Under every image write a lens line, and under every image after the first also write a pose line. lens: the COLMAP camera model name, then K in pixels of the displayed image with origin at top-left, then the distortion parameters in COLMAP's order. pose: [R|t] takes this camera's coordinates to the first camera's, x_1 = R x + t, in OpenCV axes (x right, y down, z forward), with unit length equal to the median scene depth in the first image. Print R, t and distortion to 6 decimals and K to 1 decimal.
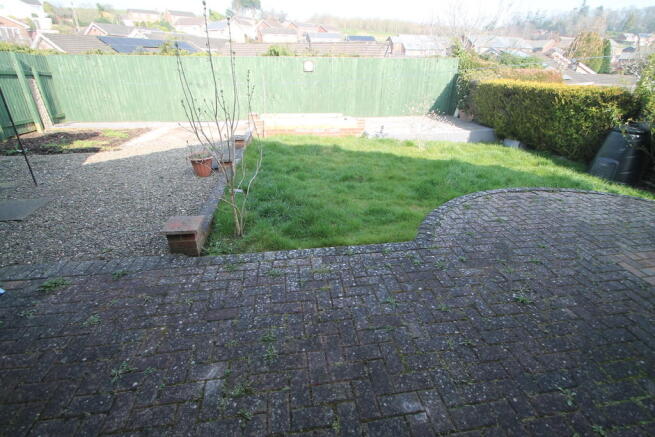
lens RADIAL K [[304.5, 0, 327.0], [0, 304.5, 217.3], [0, 0, 1]] dist [-0.008939, -0.002595]
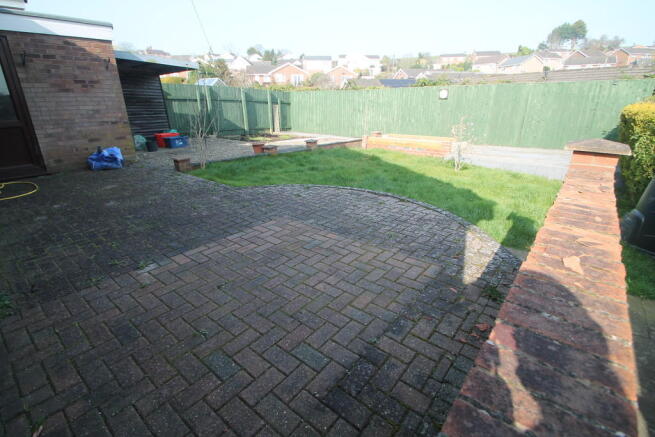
lens RADIAL K [[304.5, 0, 326.4], [0, 304.5, 219.3], [0, 0, 1]] dist [-0.008939, -0.002595]
pose [[0.669420, 0.254393, -0.697970, 0.517169], [-0.319776, 0.946716, 0.038359, 0.006557], [0.670537, 0.197516, 0.715099, 0.054928]]
